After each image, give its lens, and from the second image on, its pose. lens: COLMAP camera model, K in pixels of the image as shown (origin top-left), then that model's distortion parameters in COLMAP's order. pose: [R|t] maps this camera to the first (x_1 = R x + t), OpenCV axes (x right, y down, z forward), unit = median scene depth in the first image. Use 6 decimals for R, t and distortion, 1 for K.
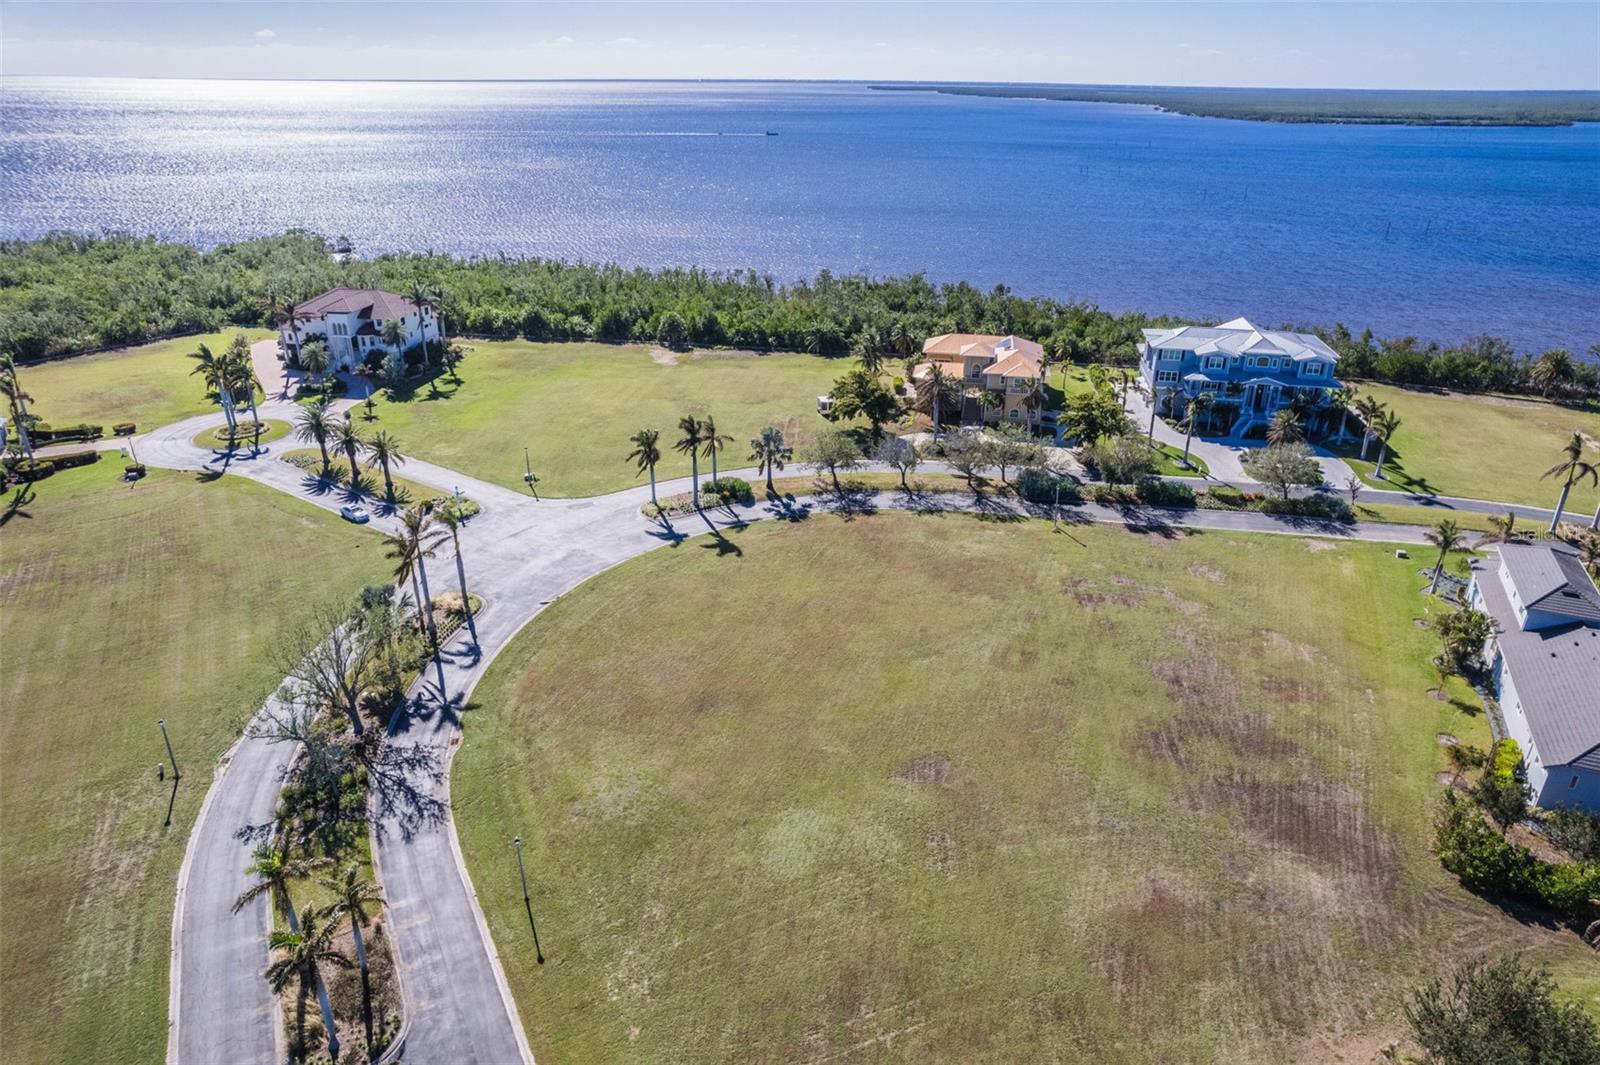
lens RADIAL K [[1035.0, 0, 813.5], [0, 1035.0, 540.8], [0, 0, 1]] dist [-0.073701, 0.066295]
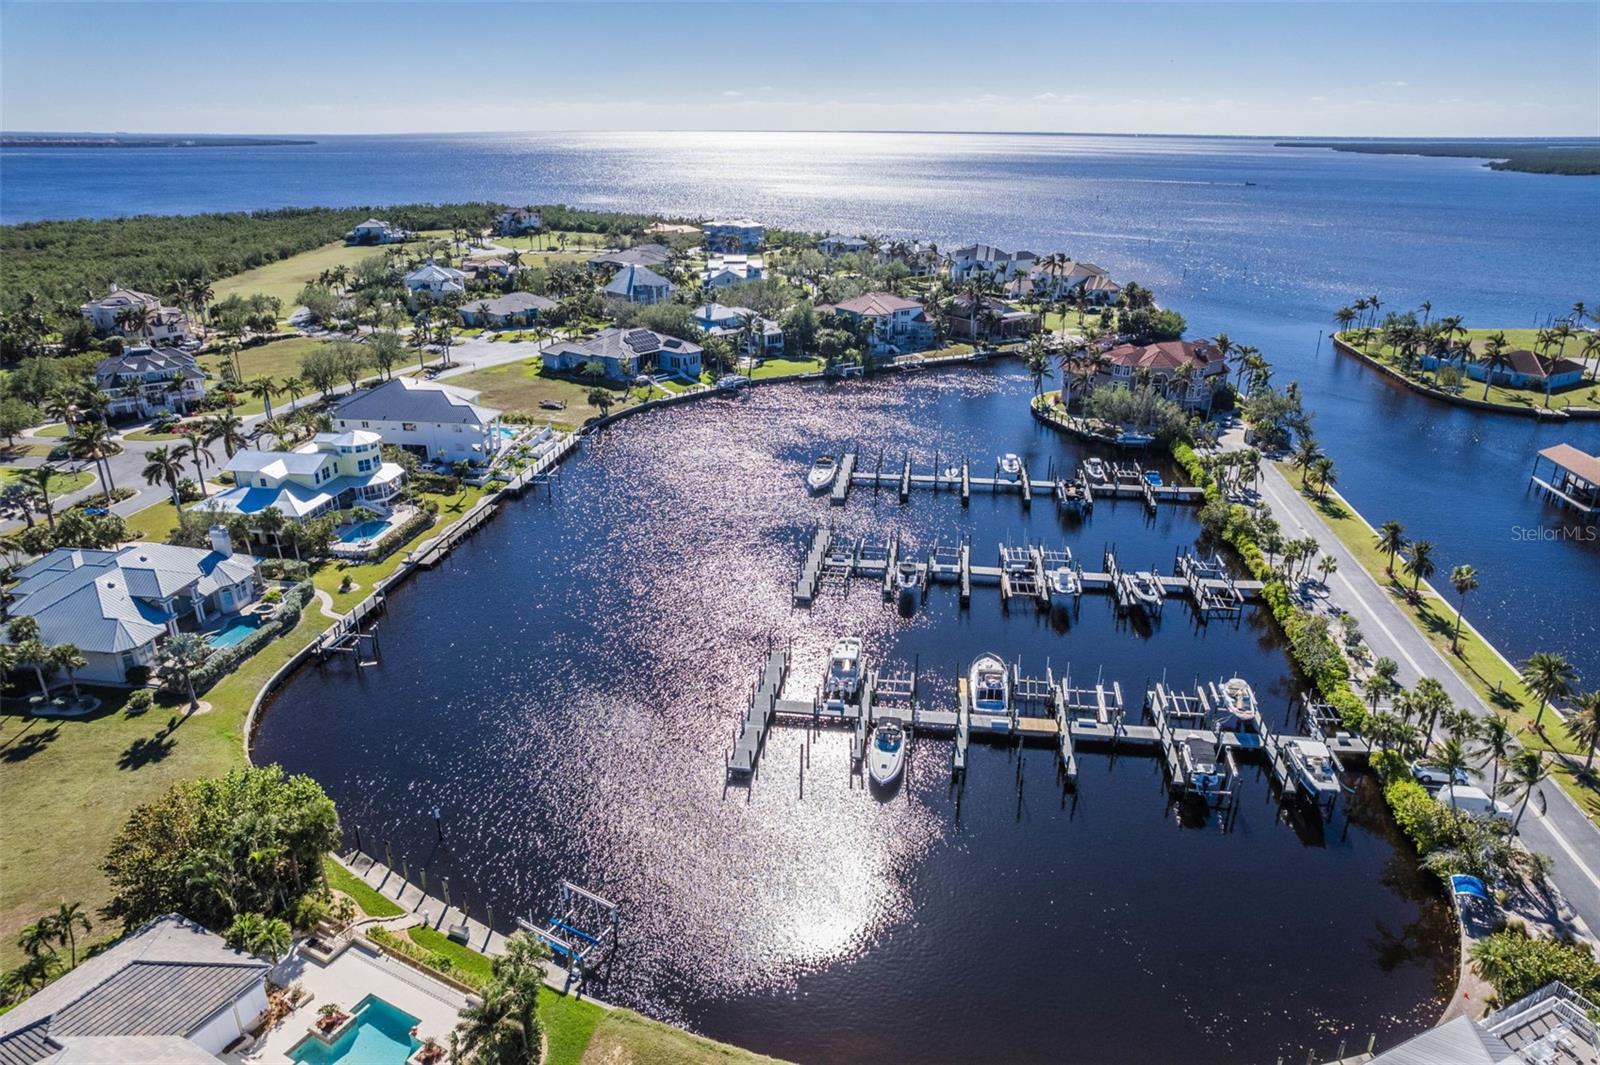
lens RADIAL K [[1035.0, 0, 807.7], [0, 1035.0, 529.8], [0, 0, 1]] dist [-0.073701, 0.066295]
pose [[0.915315, 0.142232, -0.376786, 2.303124], [-0.162407, 0.986475, -0.022148, 0.884095], [0.368540, 0.081465, 0.926035, -2.018059]]
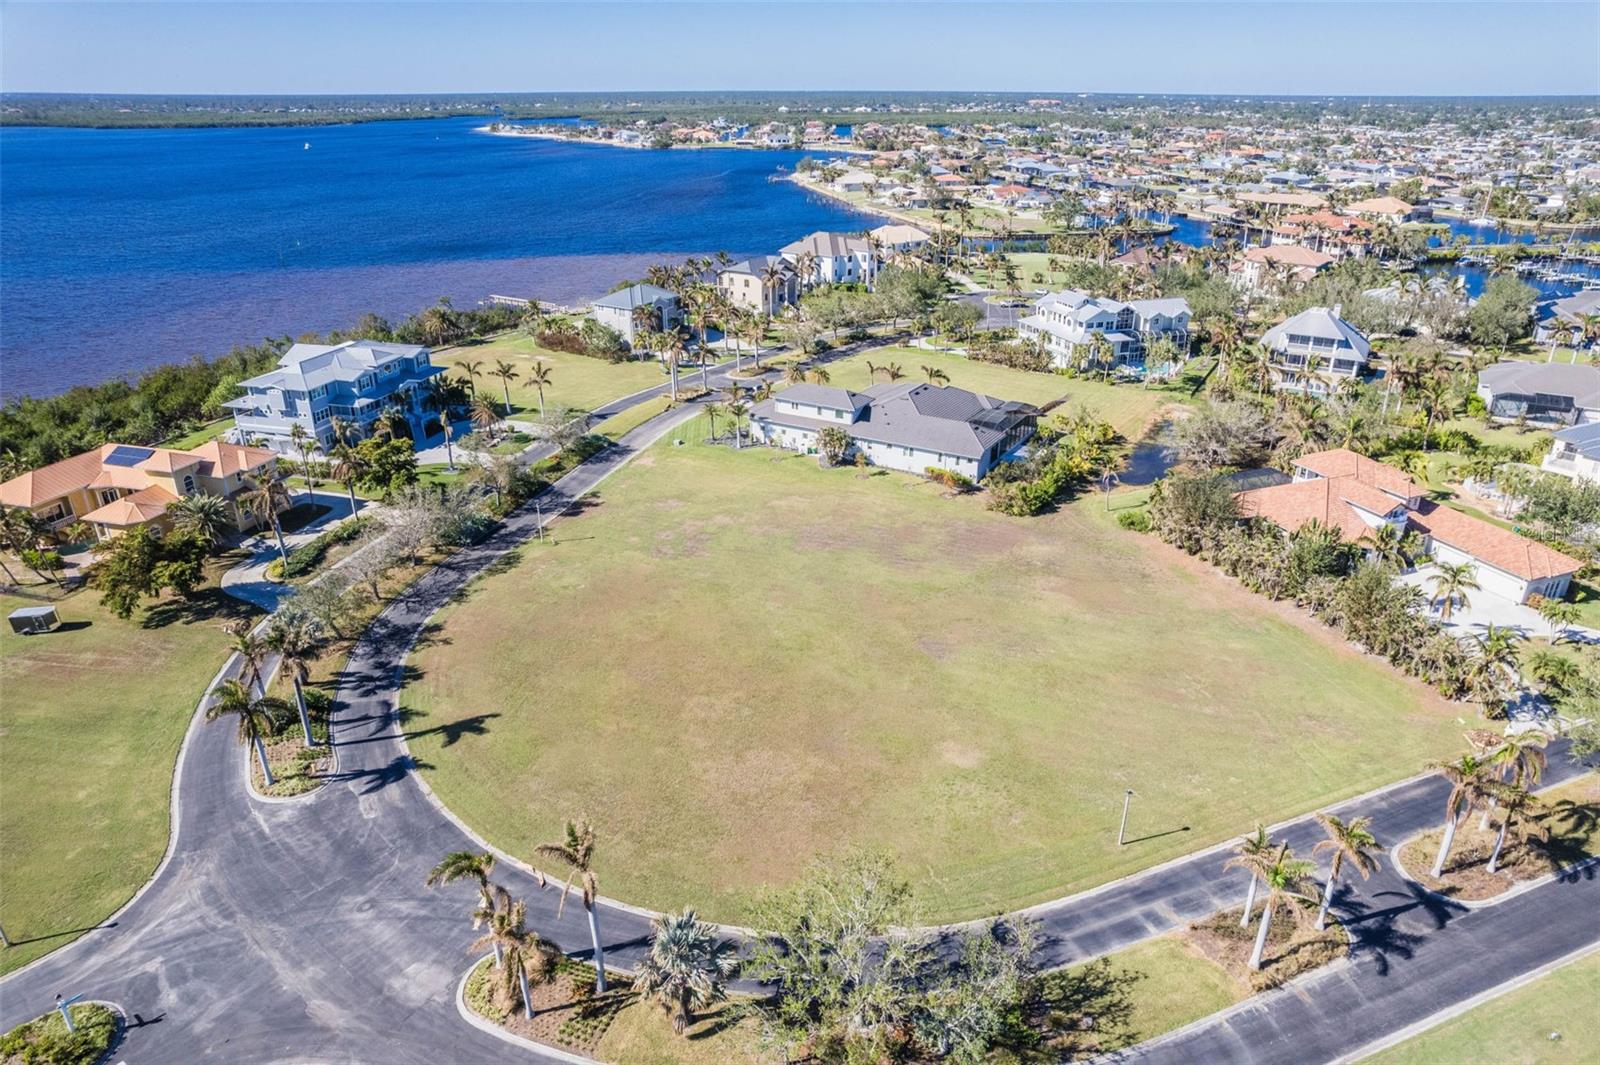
lens RADIAL K [[1035.0, 0, 823.7], [0, 1035.0, 536.1], [0, 0, 1]] dist [-0.073701, 0.066295]
pose [[0.099837, -0.407259, 0.907840, -0.616954], [0.410580, 0.847960, 0.335244, -0.231587], [-0.906342, 0.339271, 0.251870, 0.461986]]
